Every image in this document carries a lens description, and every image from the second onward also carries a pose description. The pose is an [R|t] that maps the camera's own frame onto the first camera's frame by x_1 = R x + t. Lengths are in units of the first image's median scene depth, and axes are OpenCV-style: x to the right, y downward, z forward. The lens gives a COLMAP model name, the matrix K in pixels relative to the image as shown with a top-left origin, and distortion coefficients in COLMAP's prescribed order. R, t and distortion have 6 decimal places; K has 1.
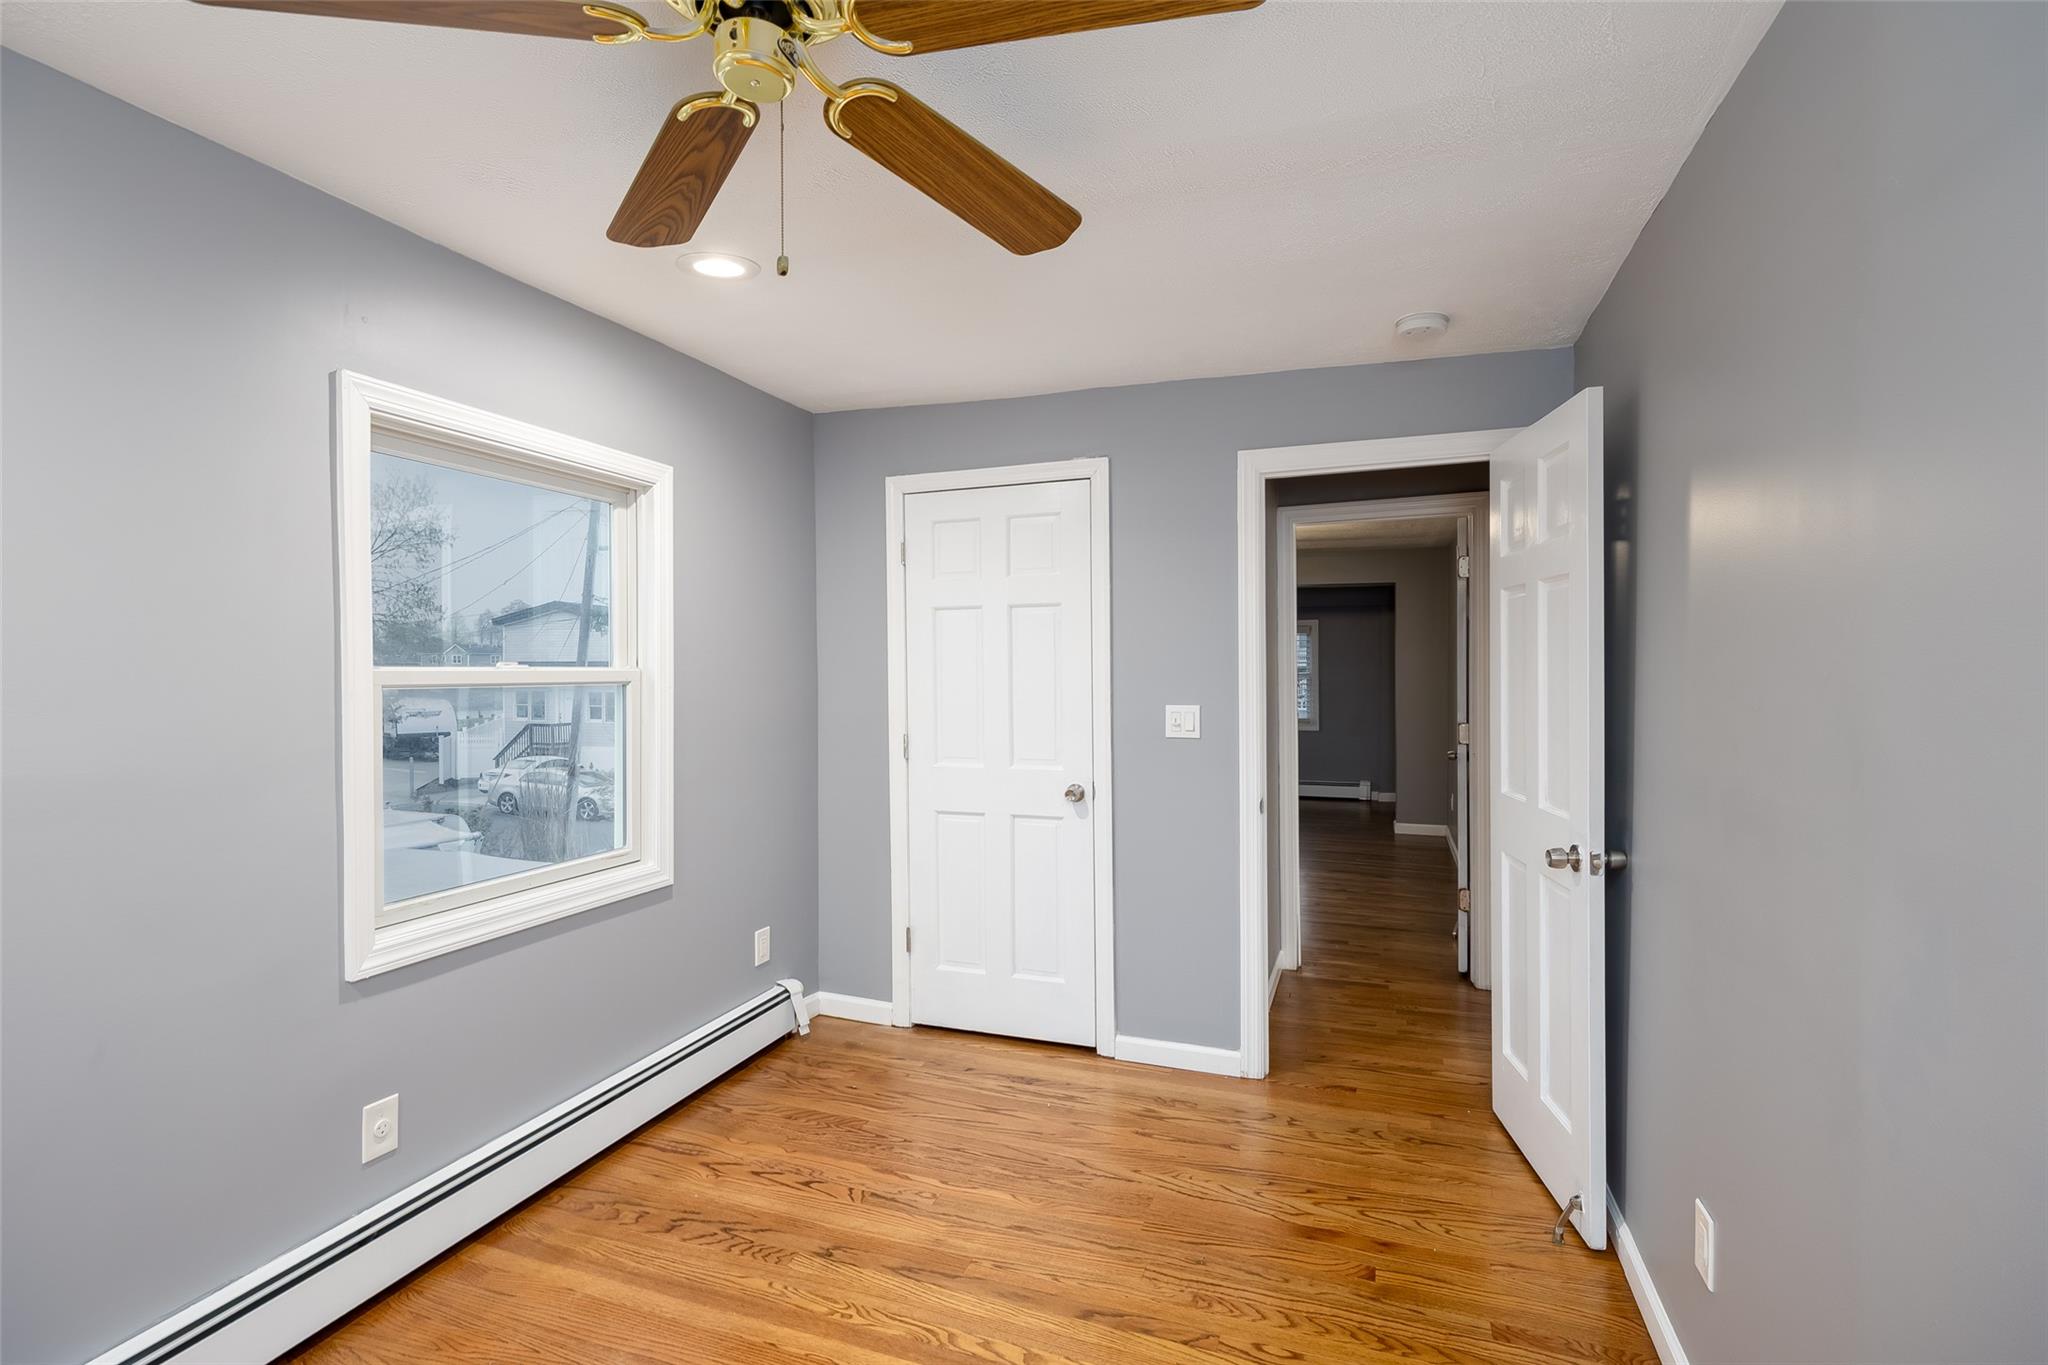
lens RADIAL K [[931.8, 0, 1024.1], [0, 931.8, 670.0], [0, 0, 1]] dist [-0.003751, 0.000888]
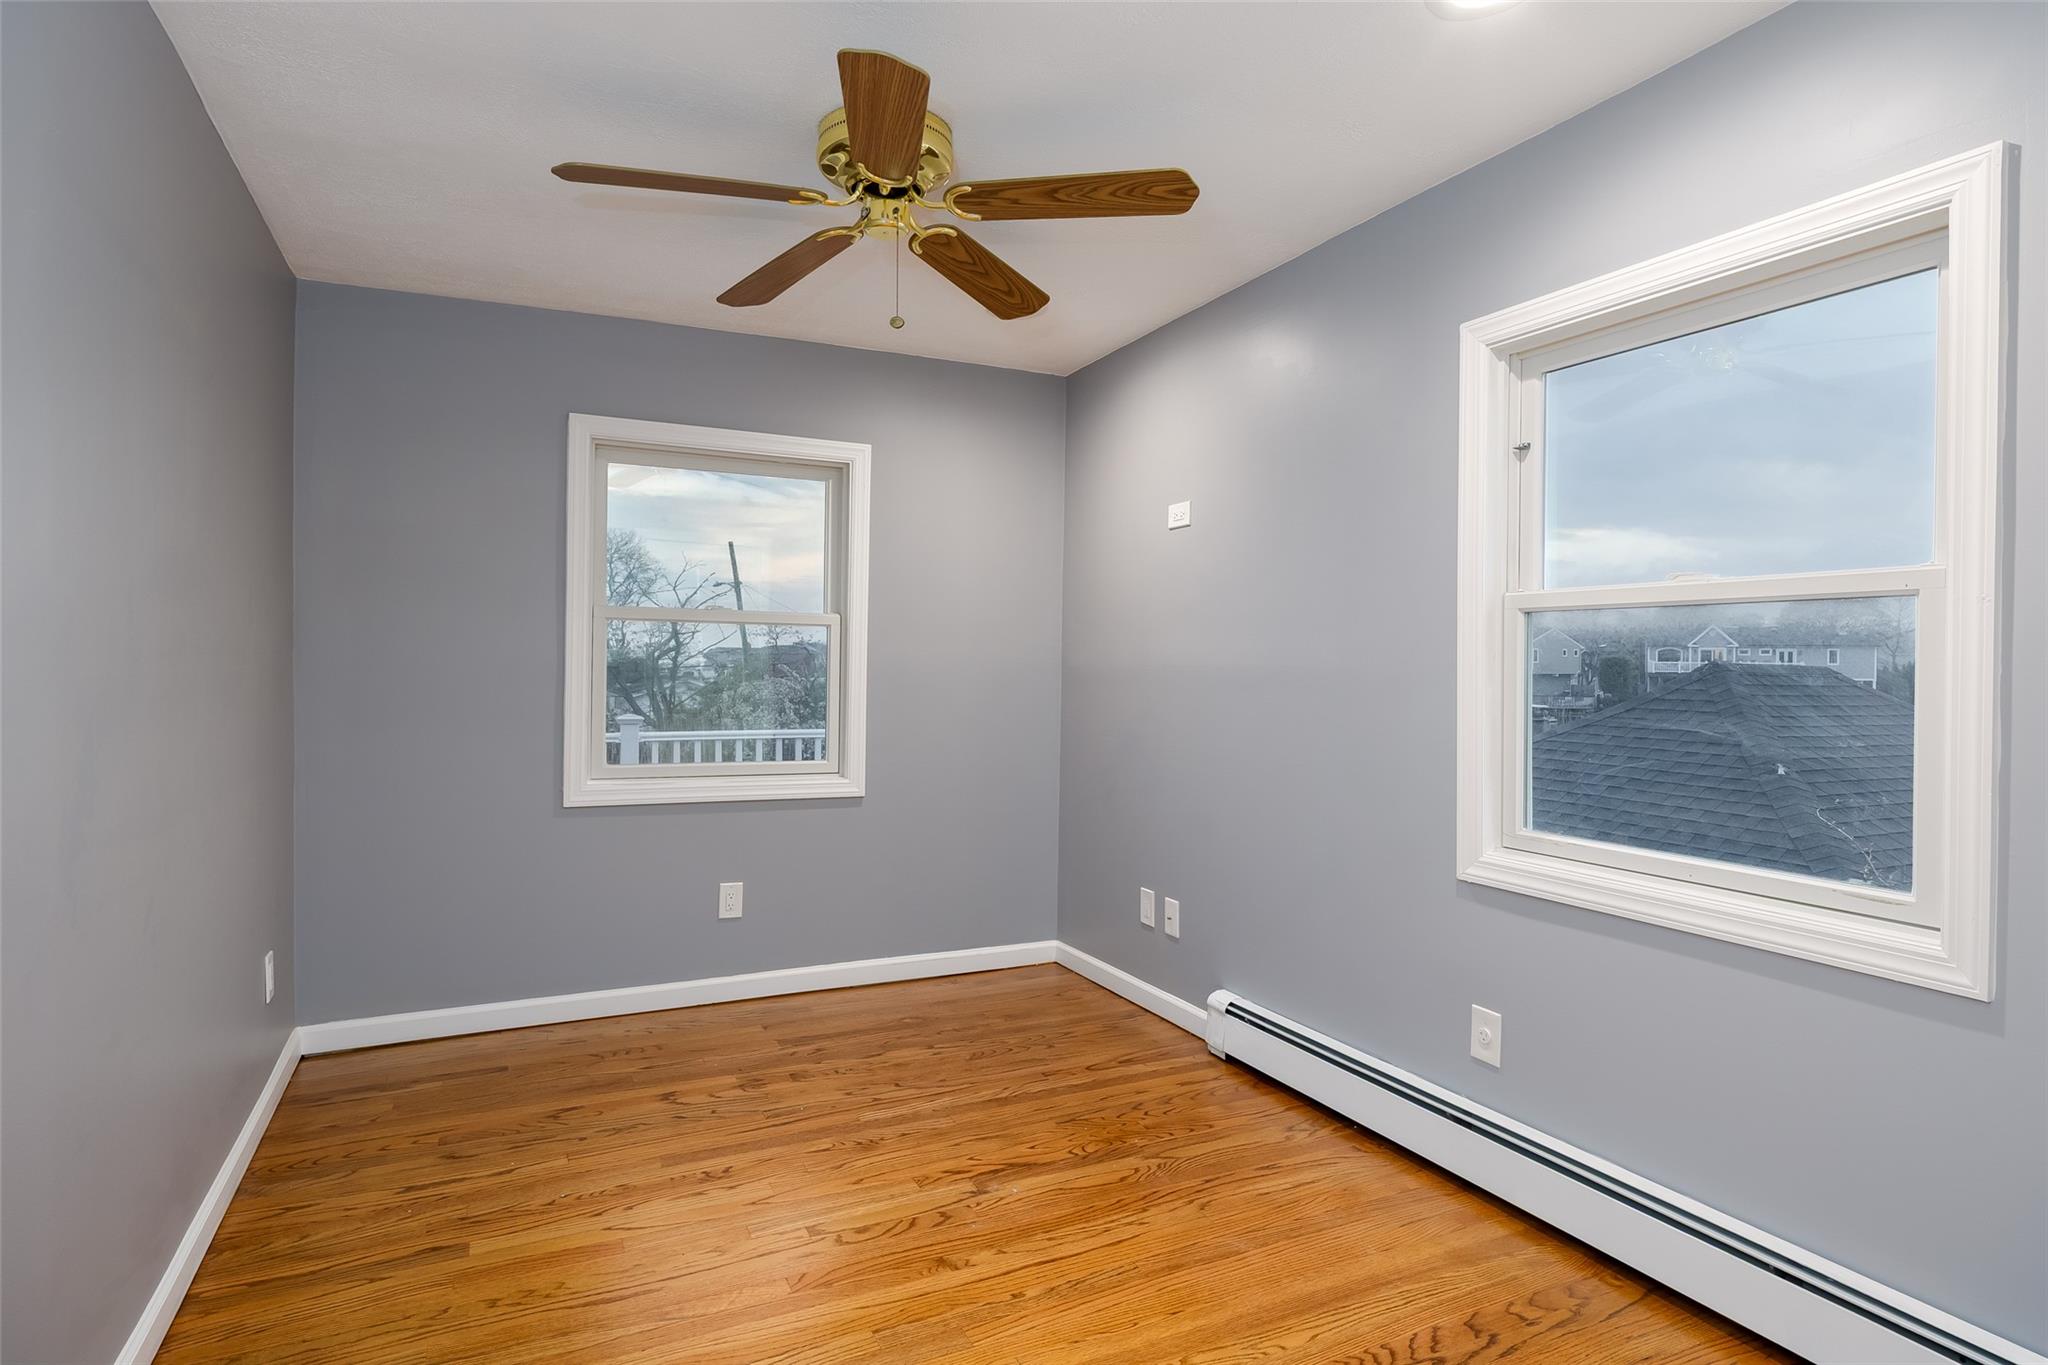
lens RADIAL K [[1122.9, 0, 1025.4], [0, 1122.9, 681.6], [0, 0, 1]] dist [0.004886, -0.002550]
pose [[-0.712856, 0.009073, -0.701251, 0.550033], [-0.005694, 0.999808, 0.018723, 0.074416], [0.701287, 0.017339, -0.712668, 1.510641]]
